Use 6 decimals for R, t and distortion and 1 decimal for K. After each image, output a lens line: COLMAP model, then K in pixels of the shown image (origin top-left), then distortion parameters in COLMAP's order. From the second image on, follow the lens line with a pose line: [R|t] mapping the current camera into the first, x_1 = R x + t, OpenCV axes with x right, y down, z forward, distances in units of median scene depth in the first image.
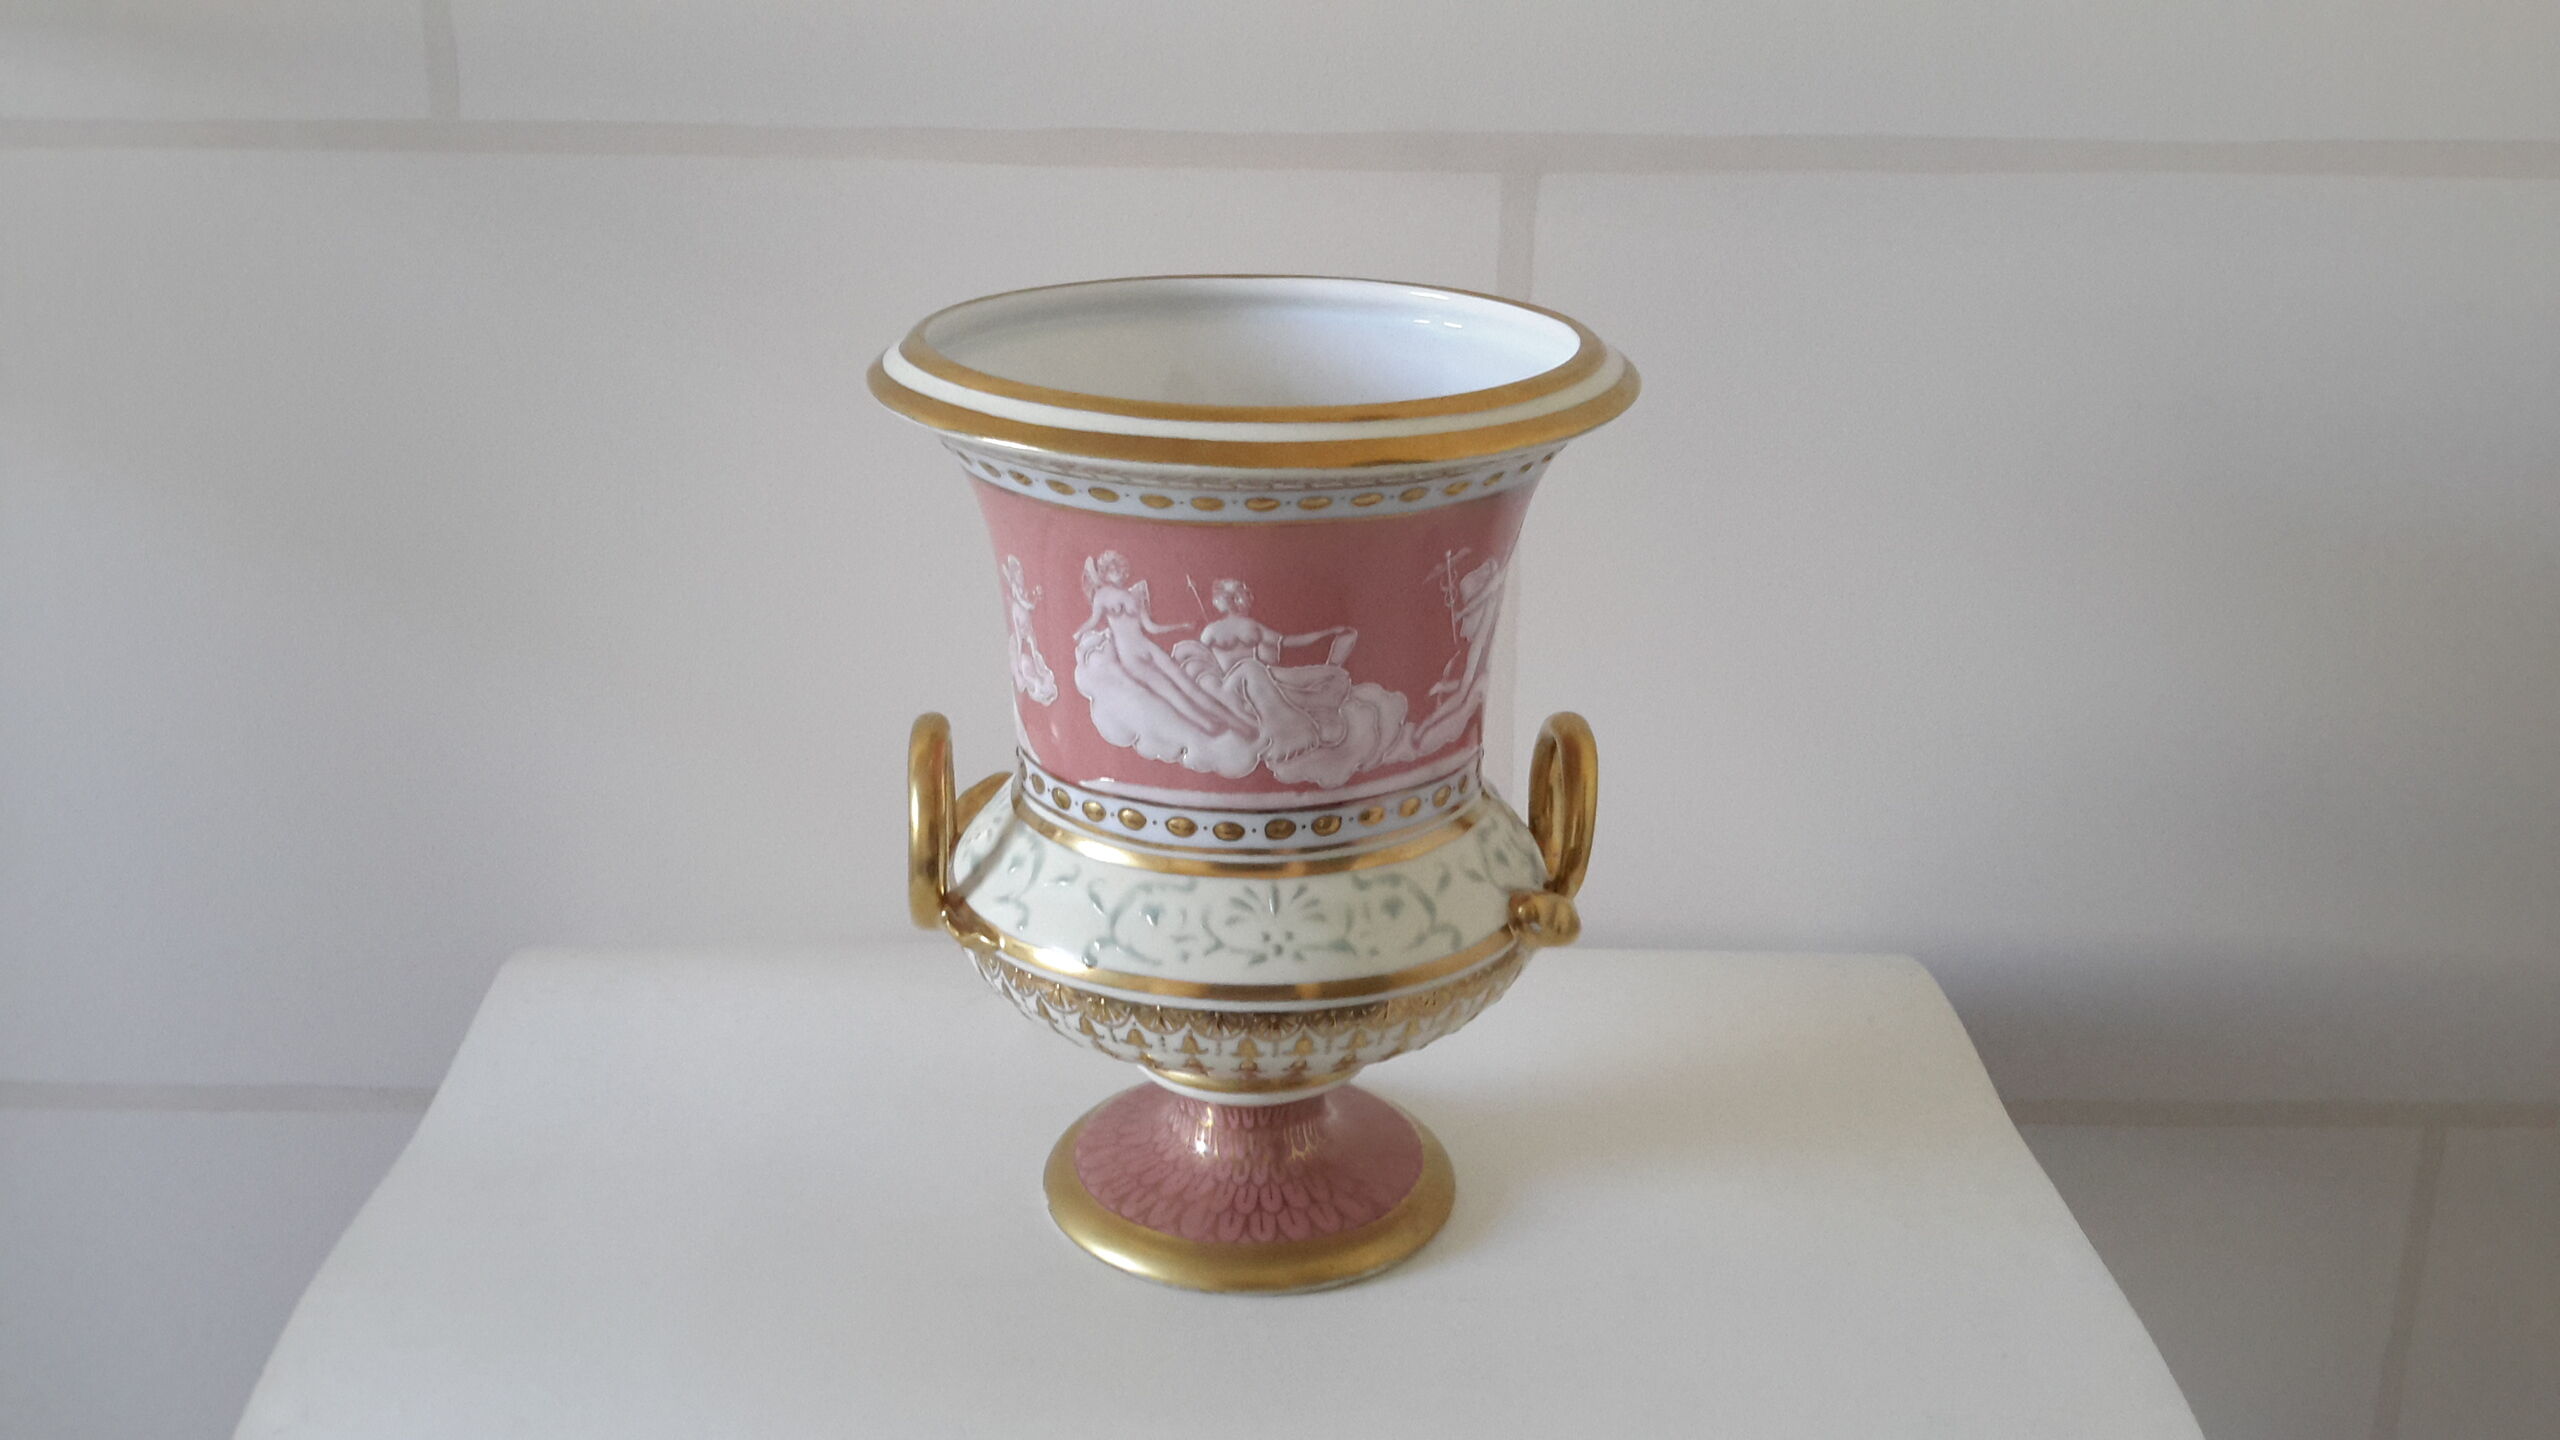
lens RADIAL K [[2519.8, 0, 1188.5], [0, 2519.8, 722.3], [0, 0, 1]] dist [0.120679, -0.004847]
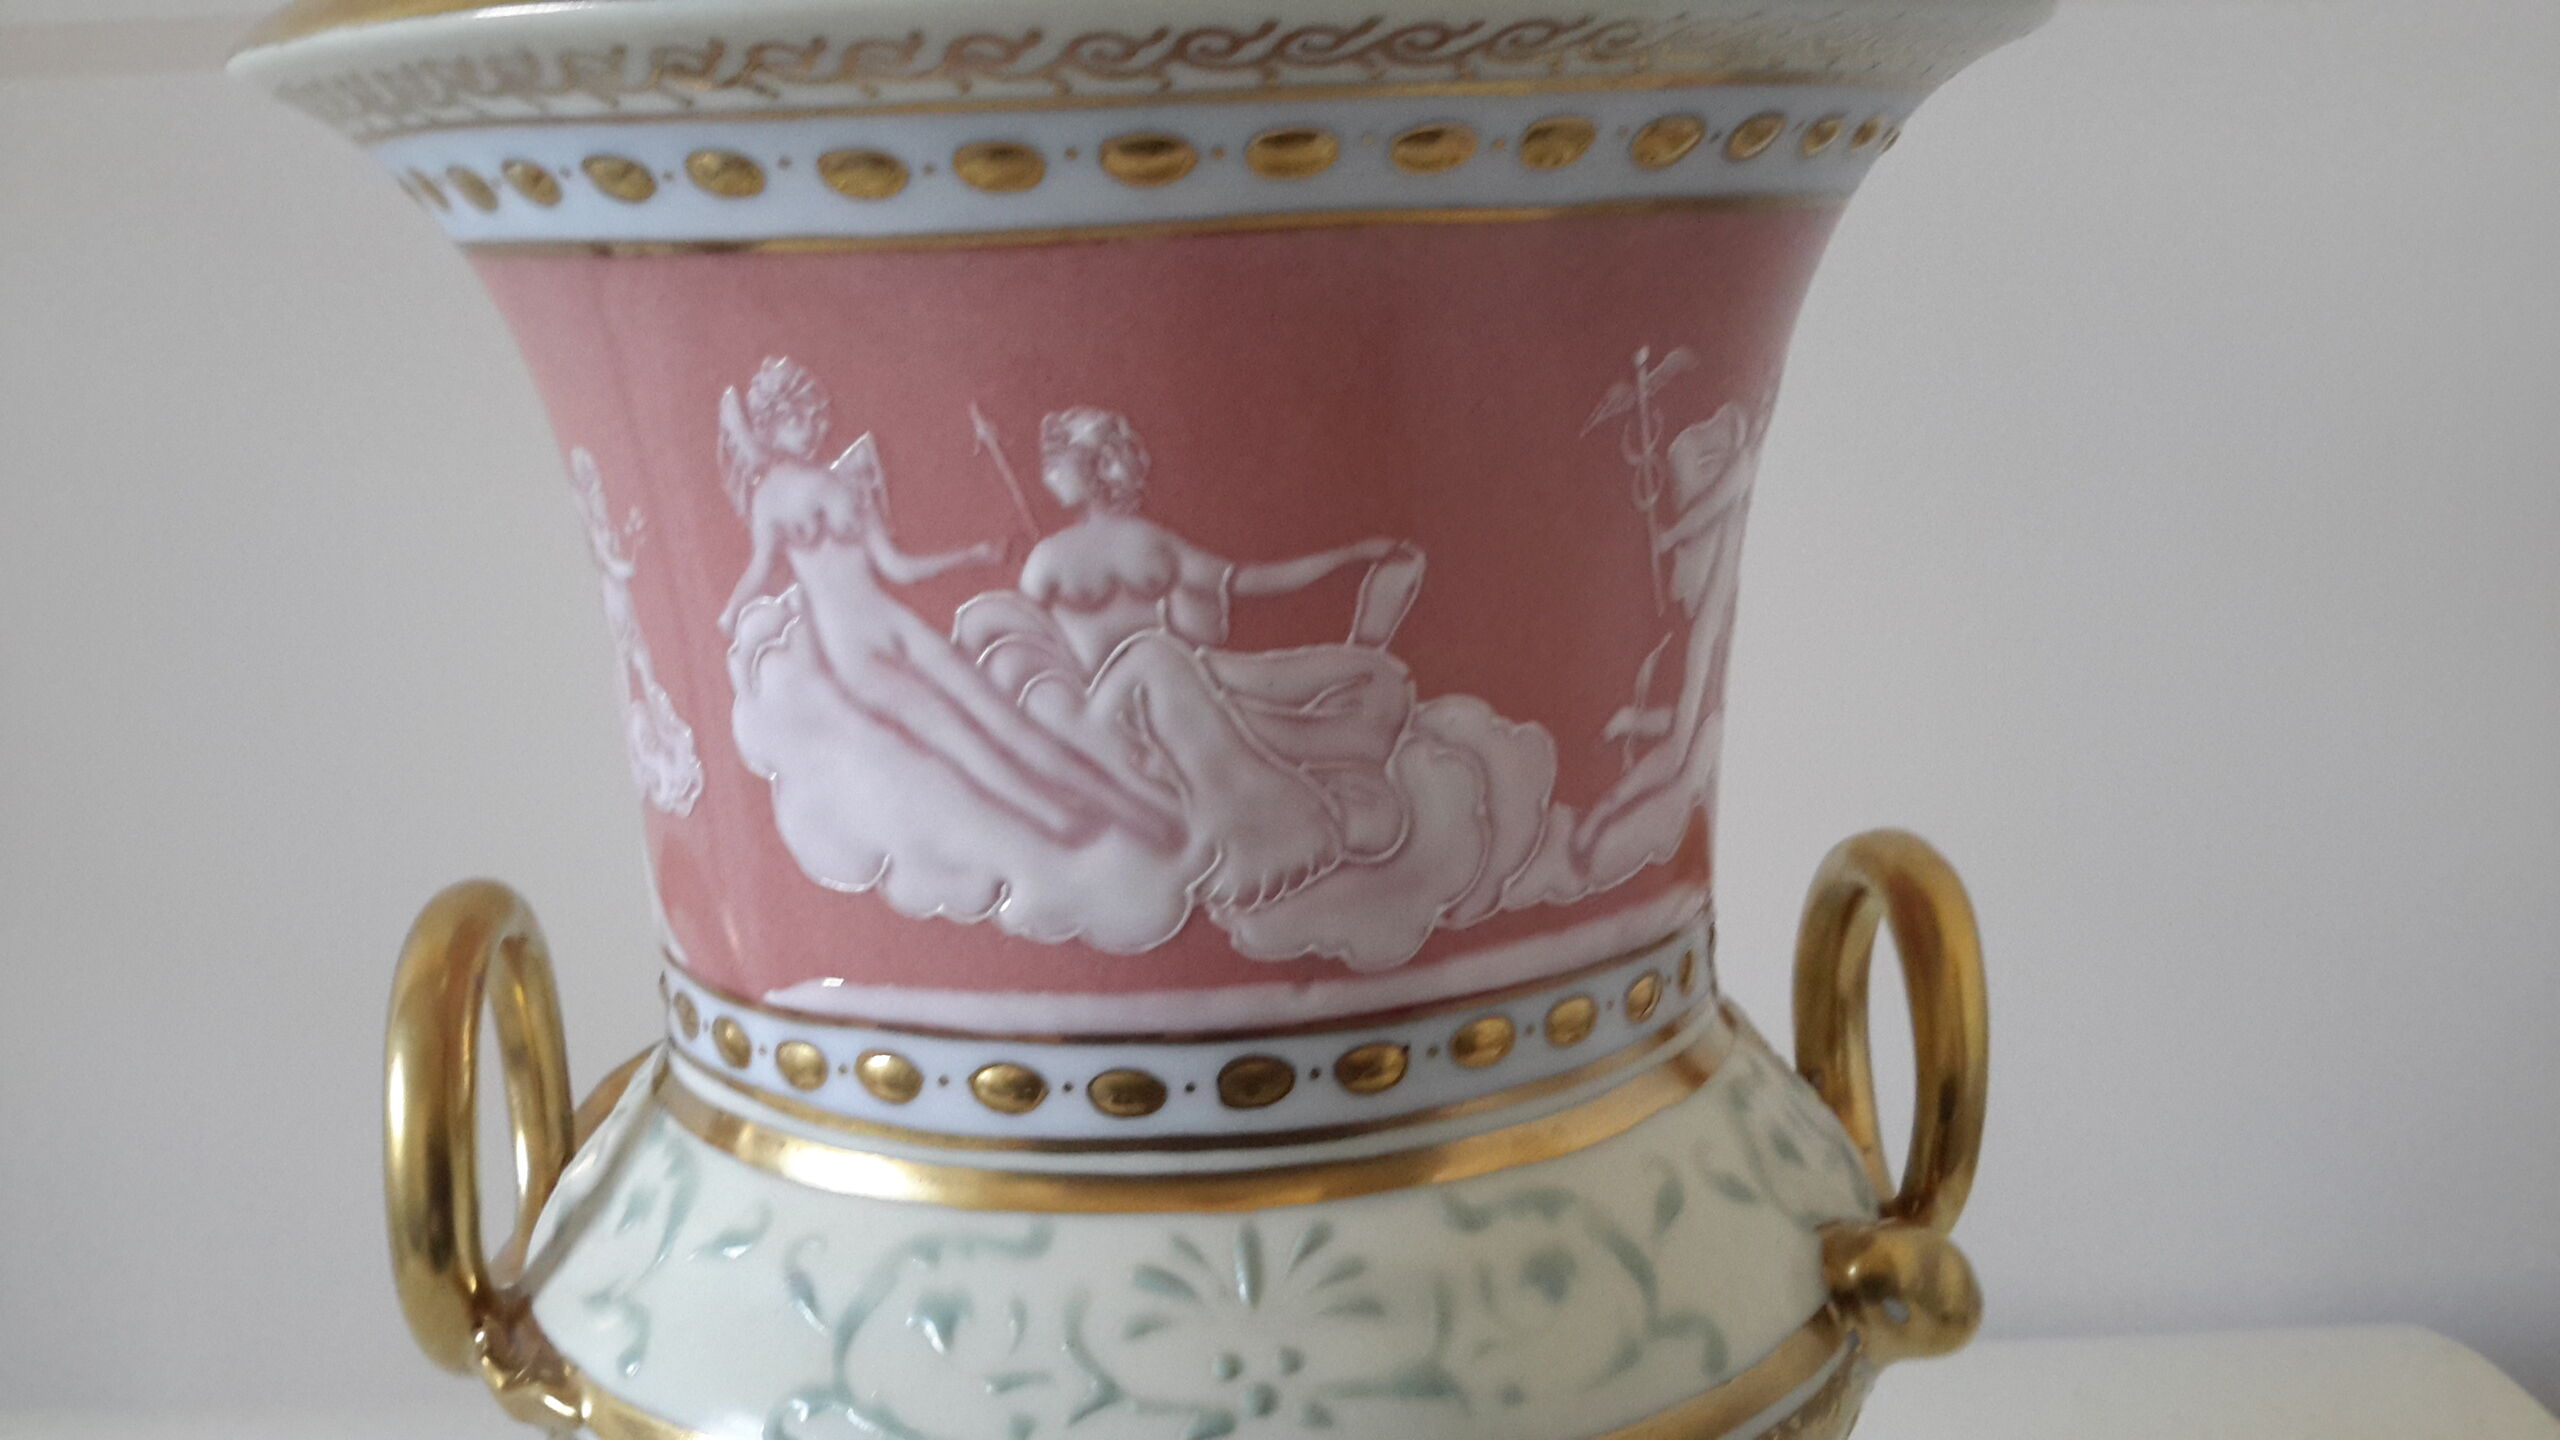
lens RADIAL K [[2519.8, 0, 1188.5], [0, 2519.8, 722.3], [0, 0, 1]] dist [0.120679, -0.004847]
pose [[0.998914, -0.045935, -0.007793, 0.031590], [0.044233, 0.987525, -0.151123, 0.046238], [0.014638, 0.150614, 0.988484, 0.600541]]
